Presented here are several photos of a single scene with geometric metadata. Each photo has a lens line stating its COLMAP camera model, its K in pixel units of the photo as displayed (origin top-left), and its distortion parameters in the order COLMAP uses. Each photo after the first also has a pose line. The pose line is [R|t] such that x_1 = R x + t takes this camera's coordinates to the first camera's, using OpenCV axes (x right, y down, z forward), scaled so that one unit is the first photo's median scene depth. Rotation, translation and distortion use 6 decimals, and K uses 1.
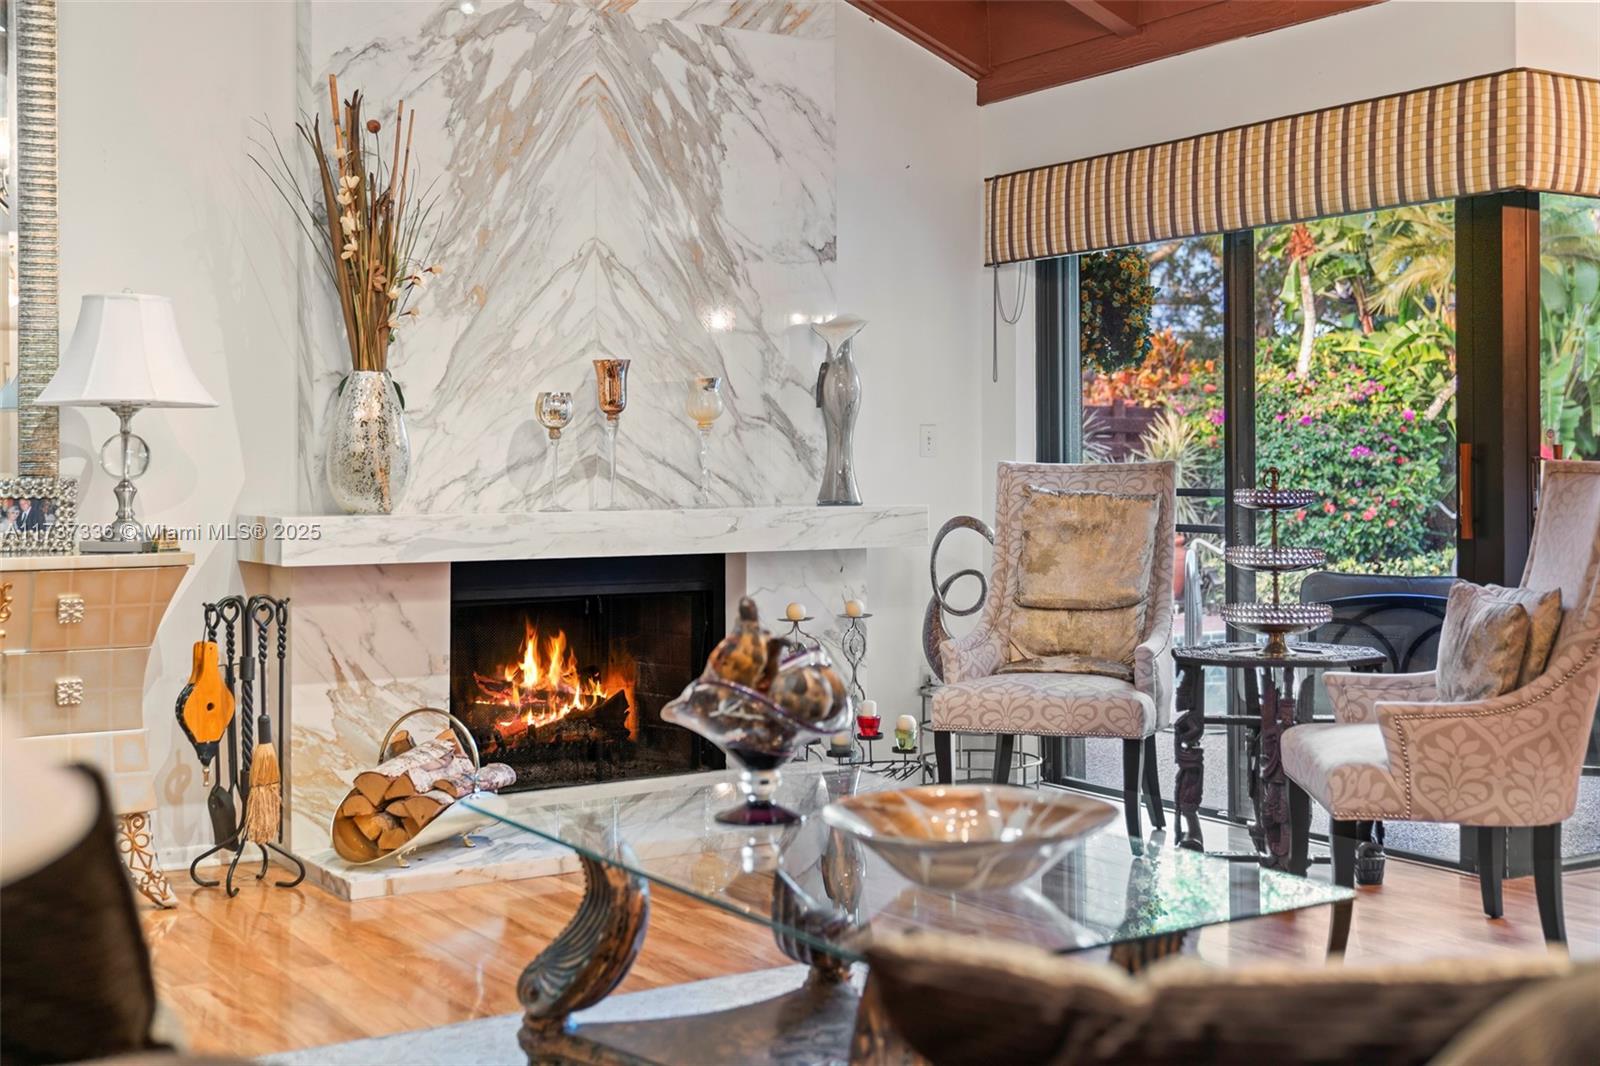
lens RADIAL K [[1917.9, 0, 793.3], [0, 1917.9, 454.7], [0, 0, 1]] dist [0.035317, 0.004190]
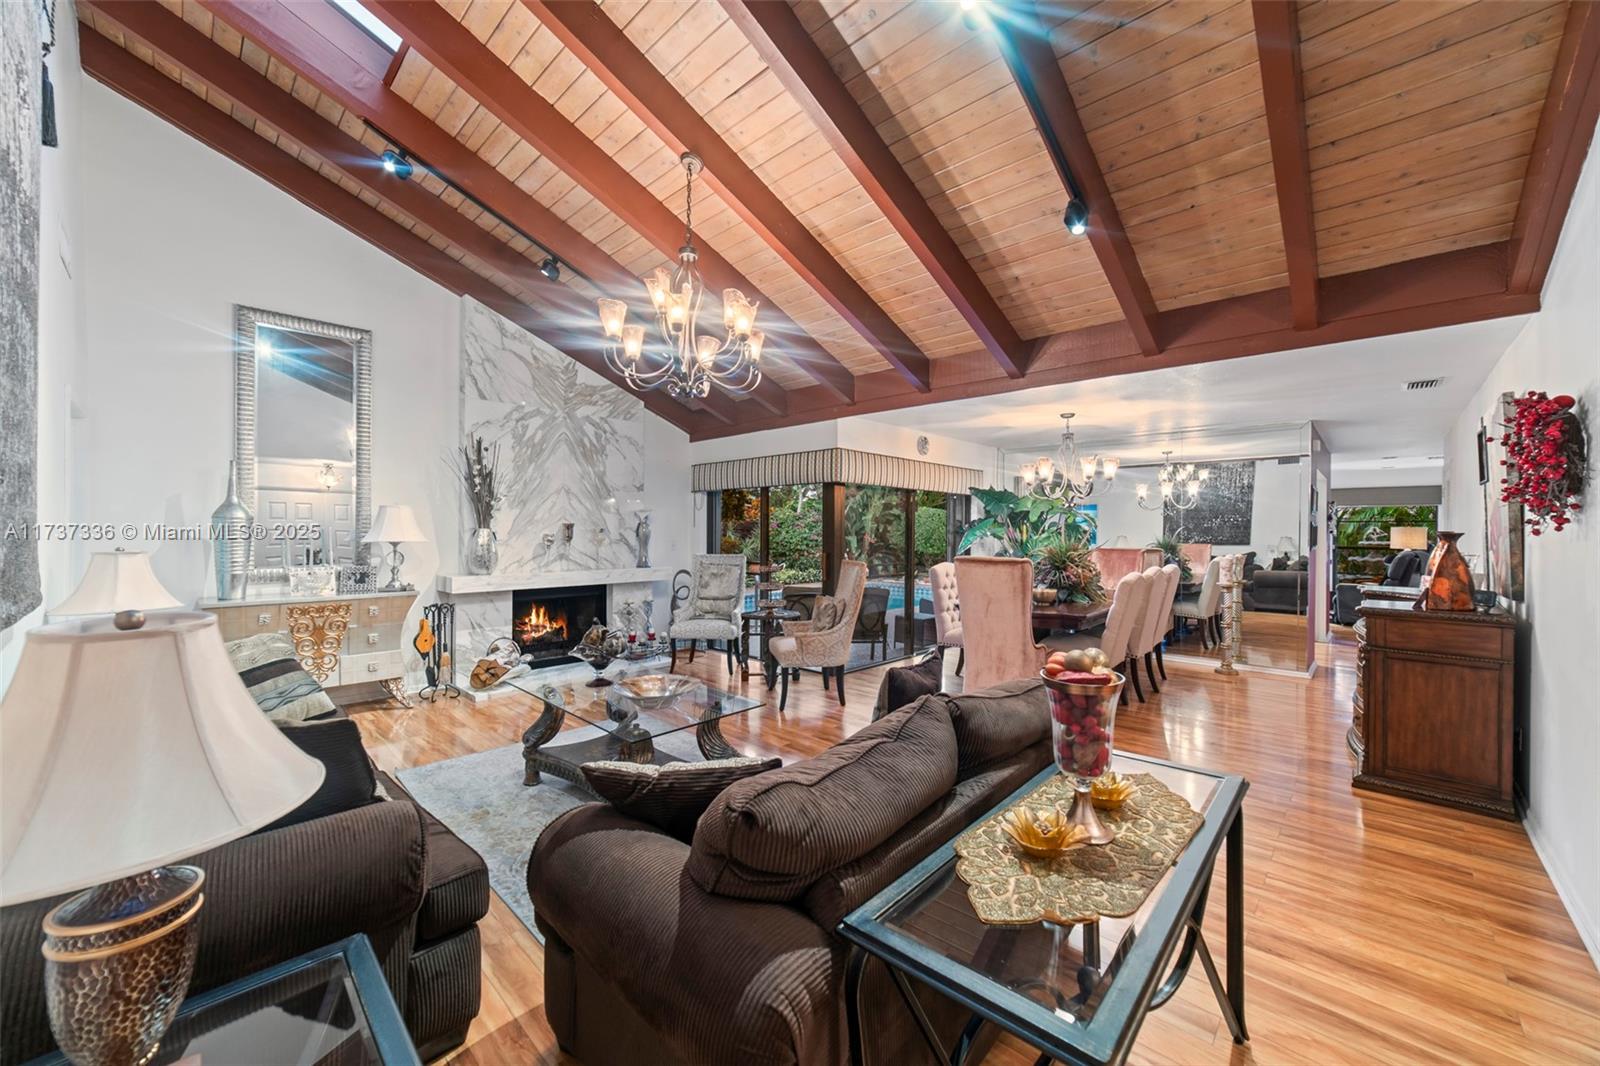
lens RADIAL K [[602.3, 0, 793.0], [0, 602.3, 533.1], [0, 0, 1]] dist [-0.016642, 0.000271]
pose [[0.972510, 0.007015, 0.232757, 0.037414], [-0.009123, 0.999927, 0.007981, -0.048284], [-0.232683, -0.009885, 0.972502, -0.049860]]
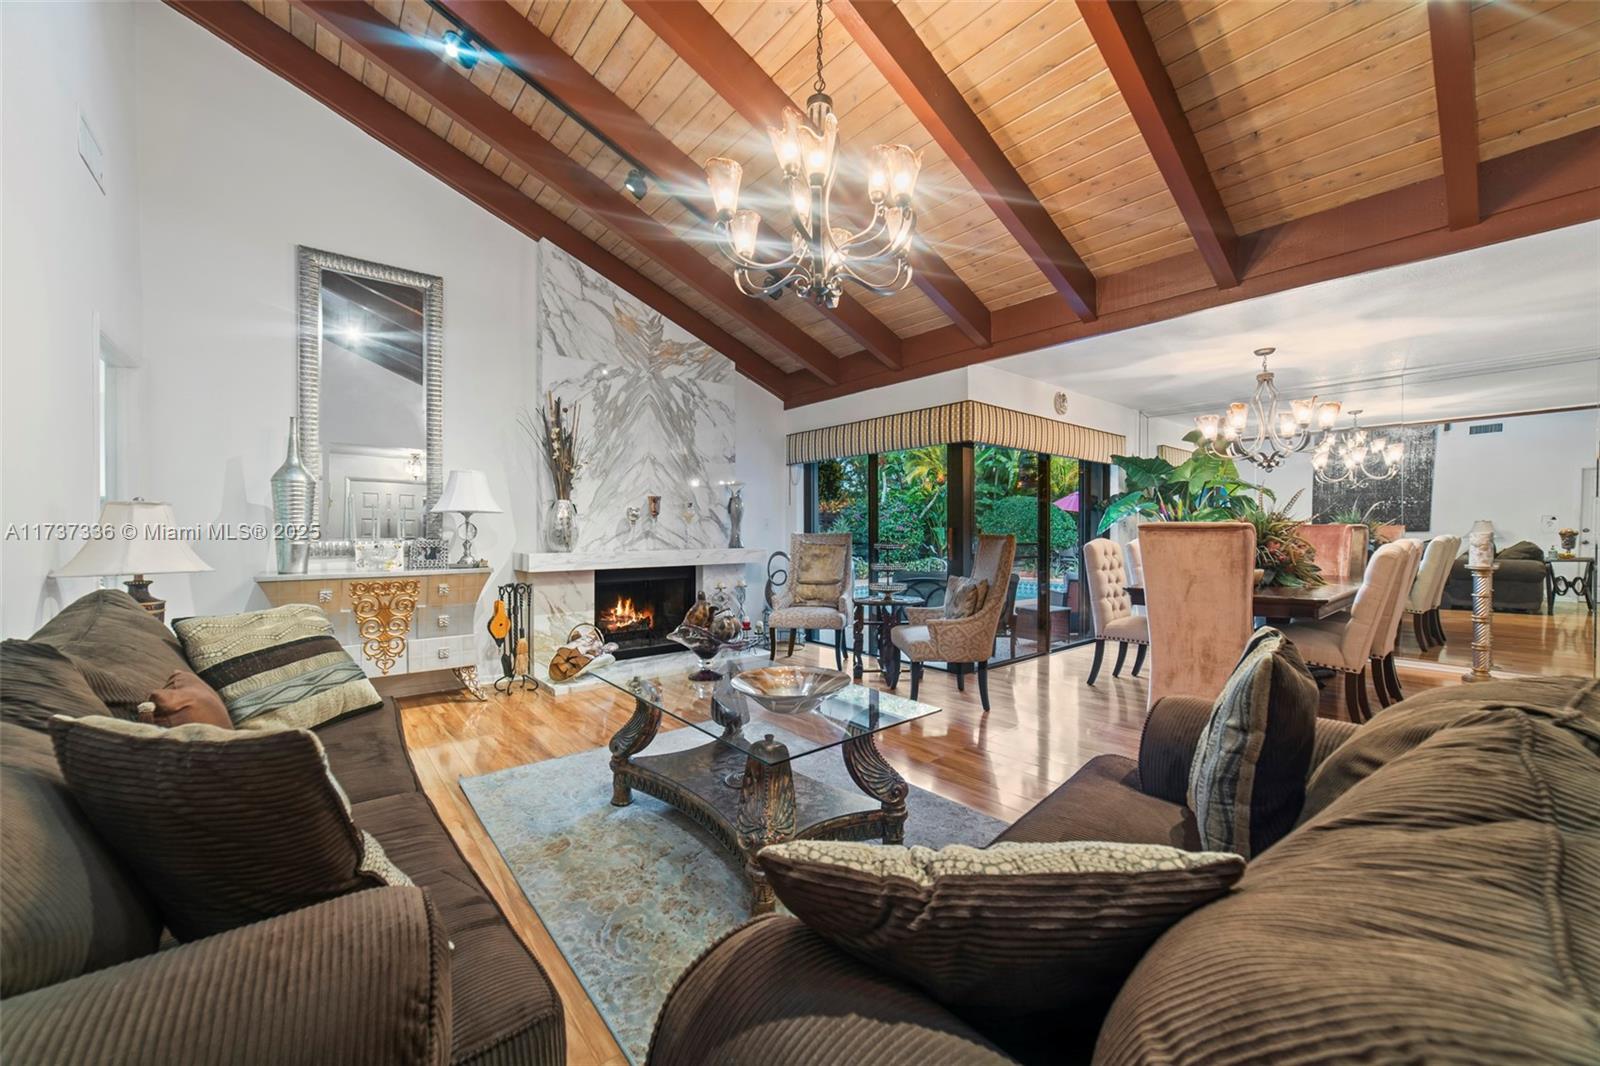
lens RADIAL K [[602.3, 0, 793.0], [0, 602.3, 533.1], [0, 0, 1]] dist [-0.016642, 0.000271]
pose [[0.992794, 0.001720, 0.119824, 0.000580], [-0.002963, 0.999944, 0.010190, -0.005962], [-0.119800, -0.010472, 0.992743, 0.114143]]
